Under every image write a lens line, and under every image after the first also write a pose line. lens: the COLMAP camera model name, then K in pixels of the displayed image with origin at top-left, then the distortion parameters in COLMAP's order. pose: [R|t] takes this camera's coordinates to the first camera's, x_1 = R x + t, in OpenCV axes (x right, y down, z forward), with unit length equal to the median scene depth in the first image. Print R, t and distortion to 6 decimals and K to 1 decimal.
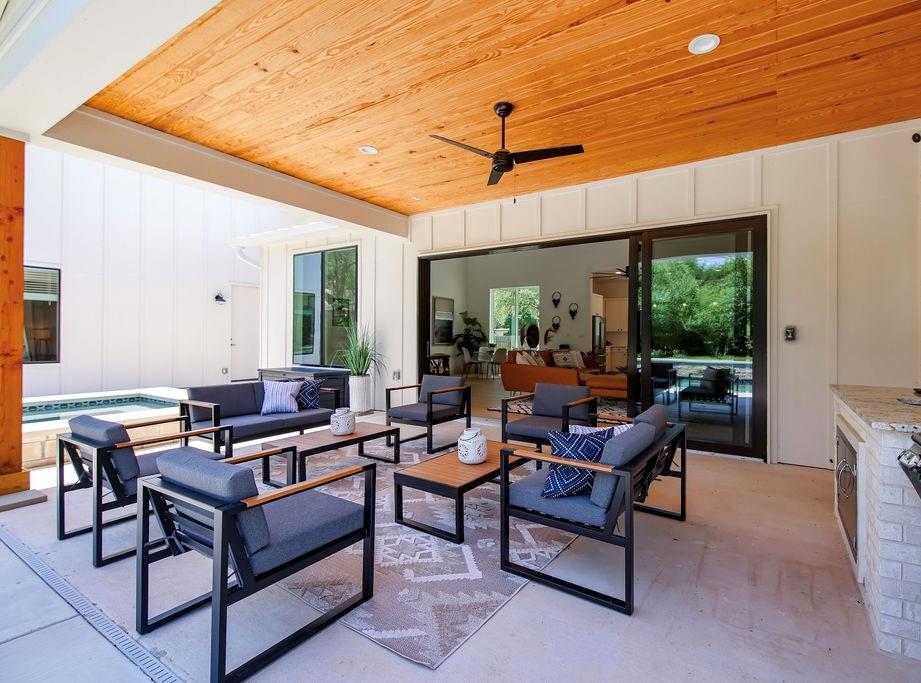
lens RADIAL K [[436.5, 0, 505.5], [0, 436.5, 335.1], [0, 0, 1]] dist [0.001419, 0.000141]
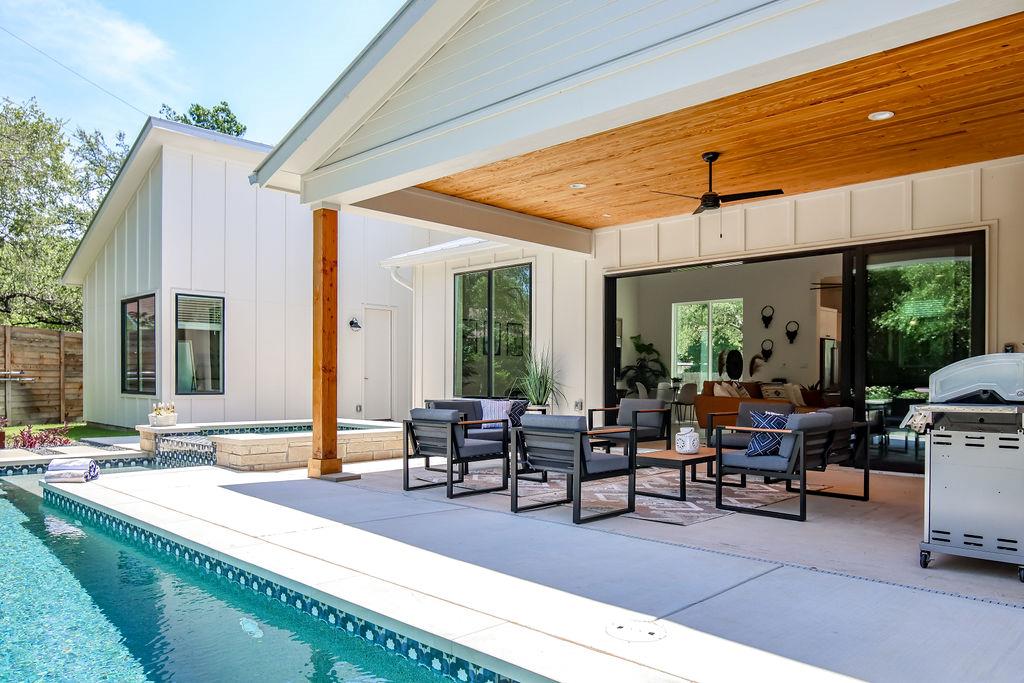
lens RADIAL K [[727.6, 0, 509.8], [0, 727.6, 385.7], [0, 0, 1]] dist [-0.008533, -0.004578]
pose [[0.973087, -0.000053, -0.230438, -0.040909], [0.003141, 0.999910, 0.013035, 0.030662], [0.230417, -0.013408, 0.973000, -0.515758]]
